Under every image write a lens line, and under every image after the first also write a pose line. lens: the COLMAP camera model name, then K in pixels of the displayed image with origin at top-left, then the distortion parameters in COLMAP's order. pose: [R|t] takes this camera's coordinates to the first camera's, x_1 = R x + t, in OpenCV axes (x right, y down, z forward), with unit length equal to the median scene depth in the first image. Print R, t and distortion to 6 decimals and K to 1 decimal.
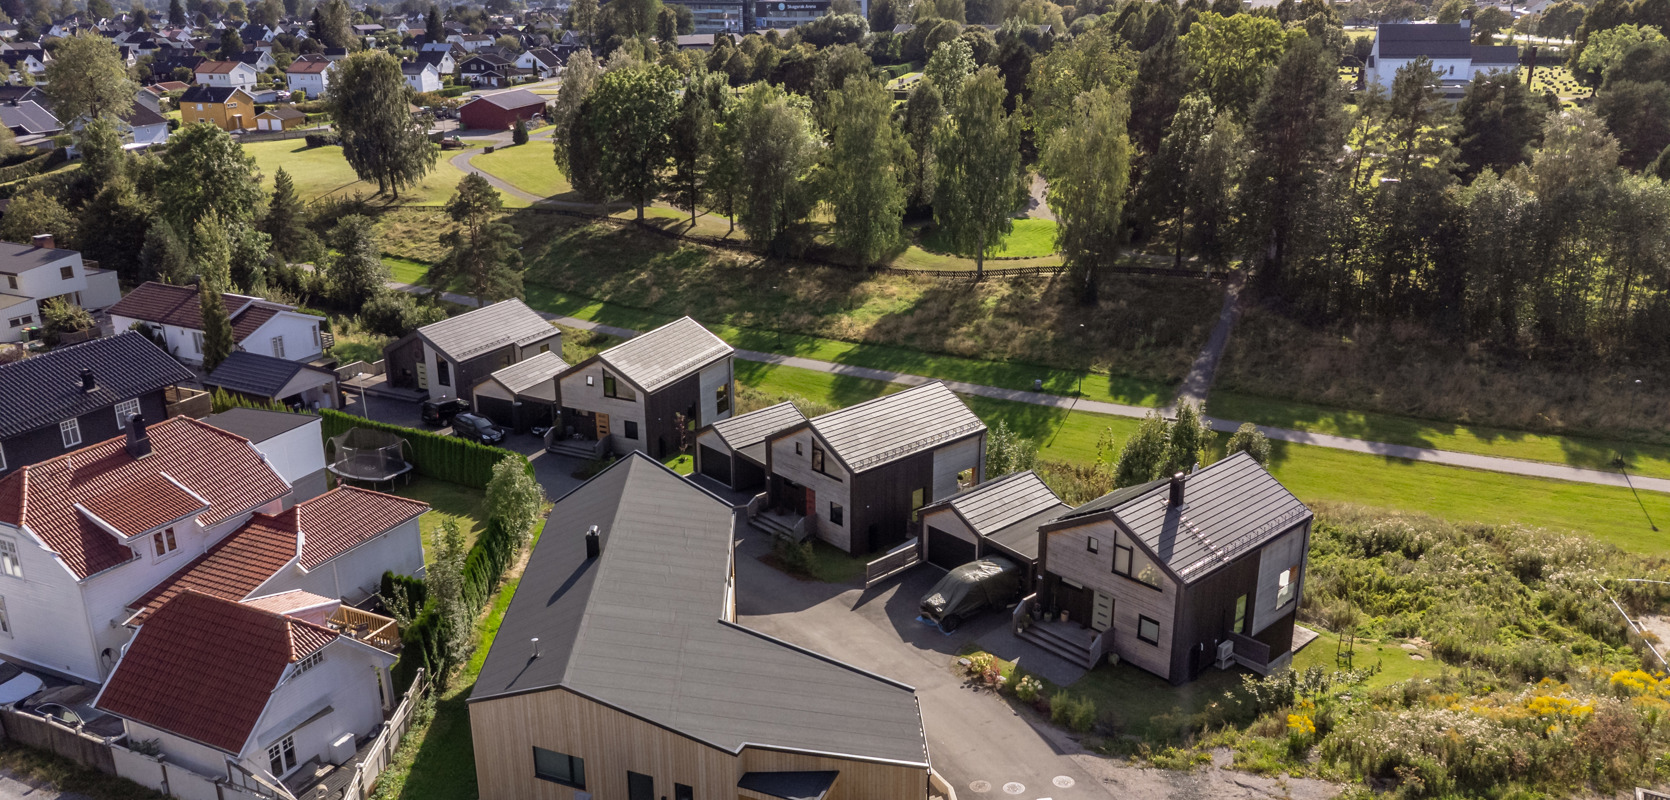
lens RADIAL K [[1222.6, 0, 835.0], [0, 1222.6, 400.0], [0, 0, 1]] dist [0.061027, -0.126074]
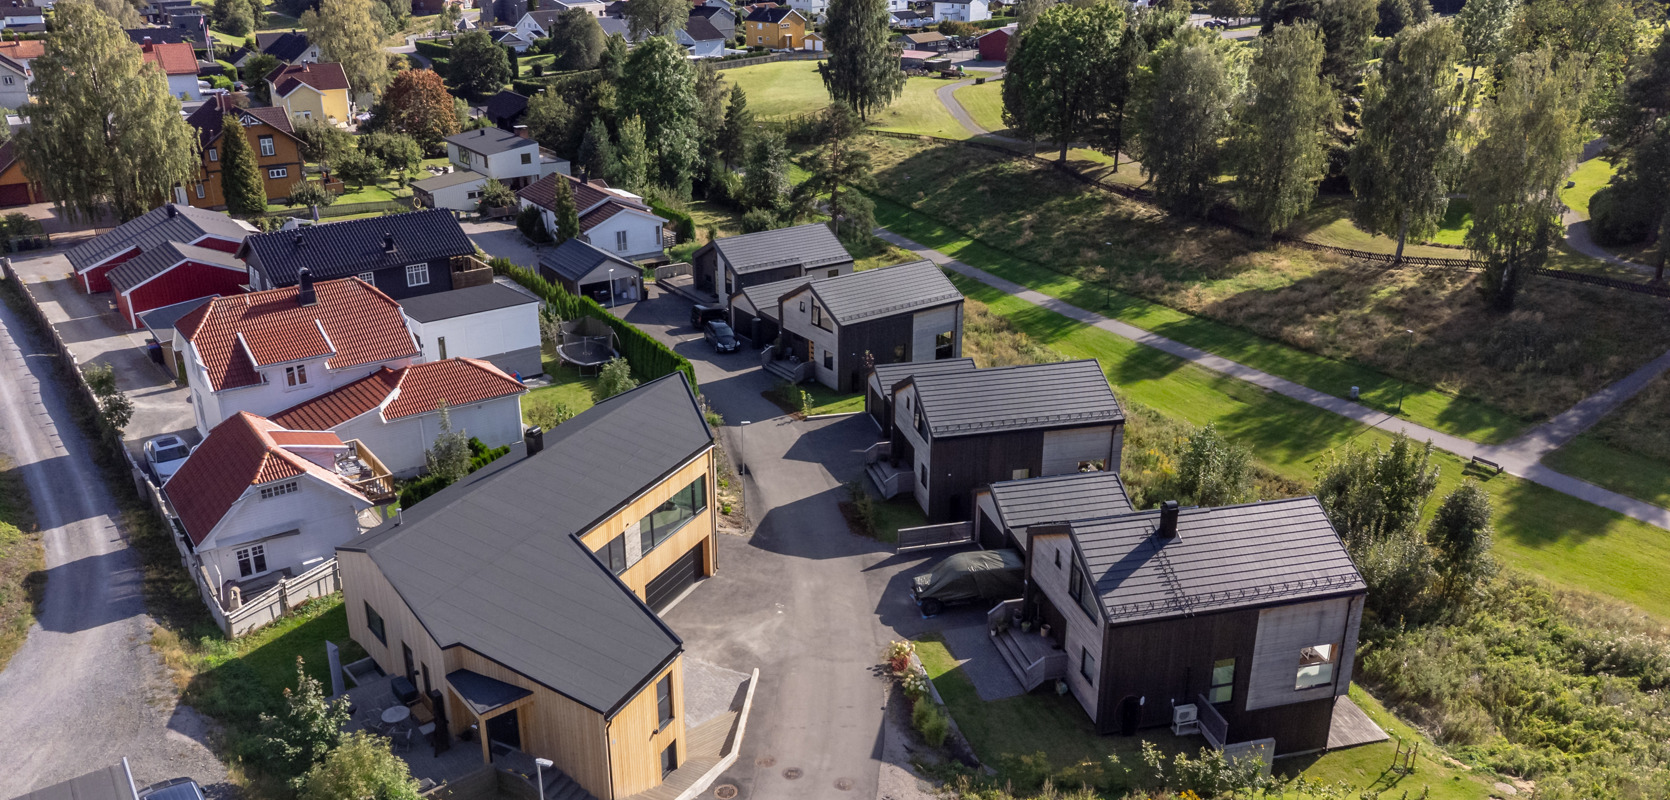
lens RADIAL K [[1235.2, 0, 842.5], [0, 1235.2, 393.8], [0, 0, 1]] dist [0.038662, -0.062261]
pose [[0.882507, 0.175159, -0.436463, 0.221435], [-0.156621, 0.984540, 0.078430, -0.022657], [0.443453, -0.000855, 0.896297, 0.062884]]
